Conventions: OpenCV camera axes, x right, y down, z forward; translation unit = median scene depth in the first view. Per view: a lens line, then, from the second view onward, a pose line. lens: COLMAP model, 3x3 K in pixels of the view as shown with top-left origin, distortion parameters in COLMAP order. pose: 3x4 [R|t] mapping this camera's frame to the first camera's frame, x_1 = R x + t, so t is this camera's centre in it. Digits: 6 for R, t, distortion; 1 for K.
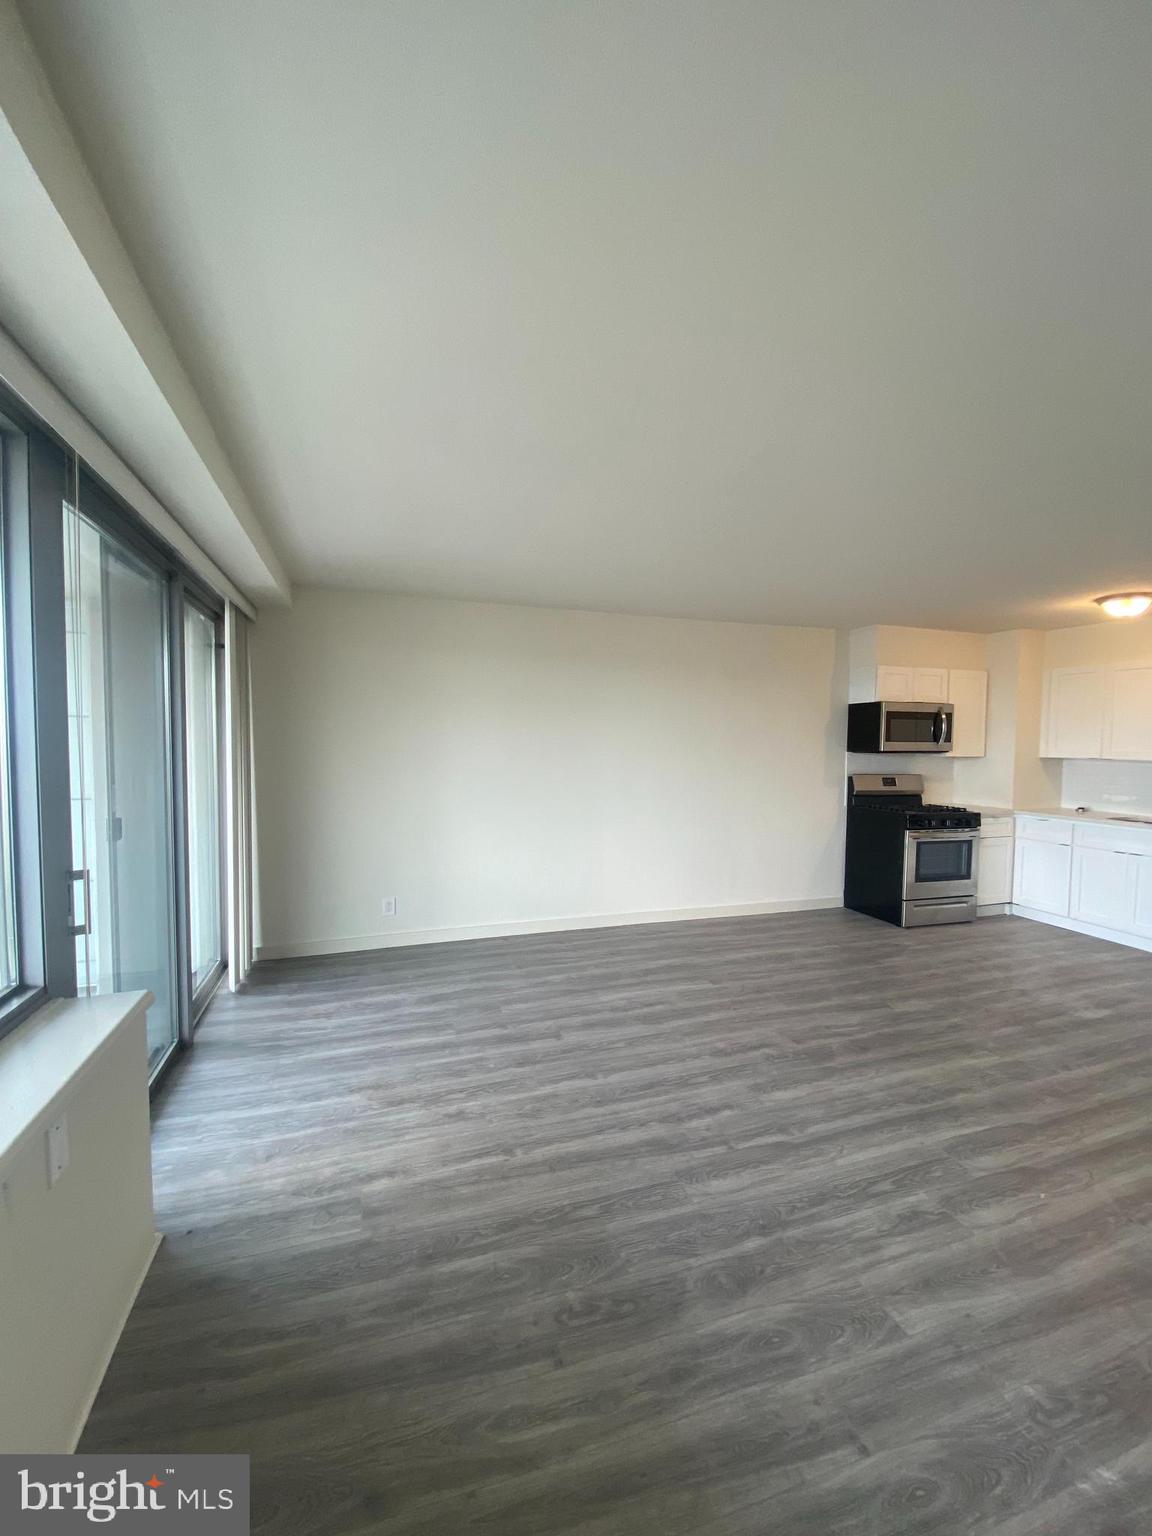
lens RADIAL K [[626.1, 0, 576.0], [0, 626.1, 768.0], [0, 0, 1]] dist [0.018272, -0.020236]
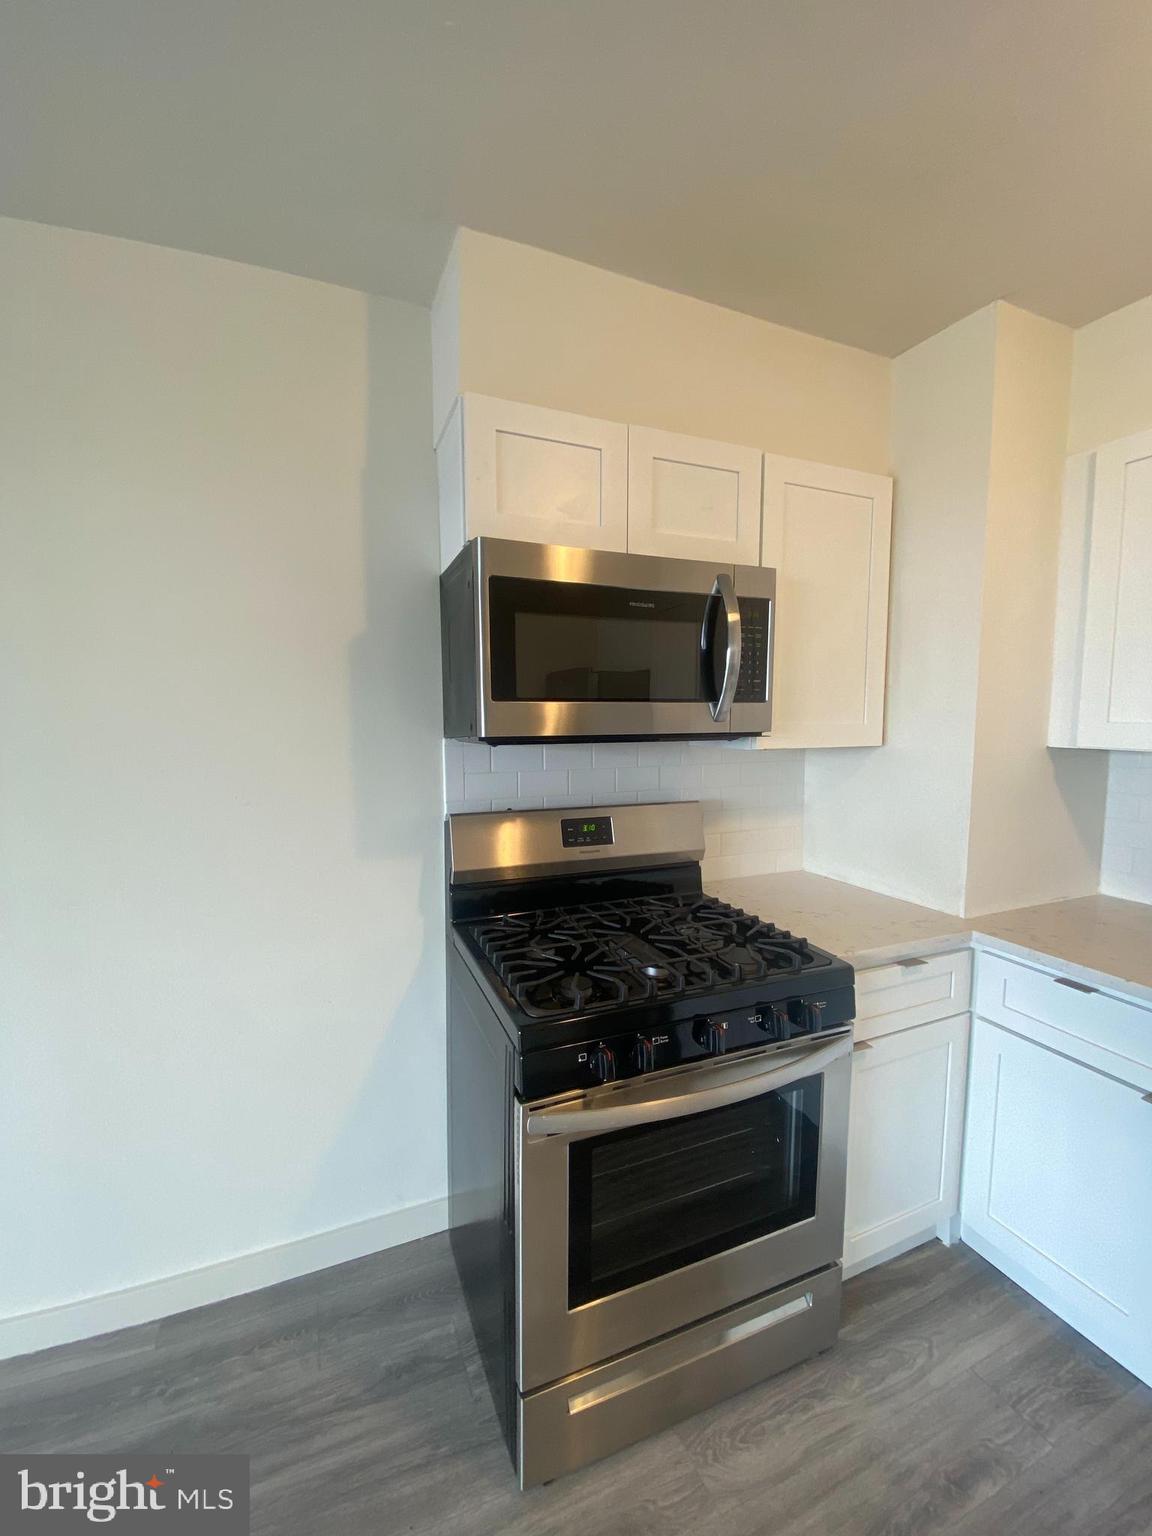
lens RADIAL K [[620.6, 0, 575.8], [0, 620.6, 771.3], [0, 0, 1]] dist [0.019030, -0.018940]
pose [[0.996664, -0.019211, 0.079320, 0.716556], [0.015388, 0.998703, 0.048532, -0.035331], [-0.080150, -0.047149, 0.995667, 1.061328]]
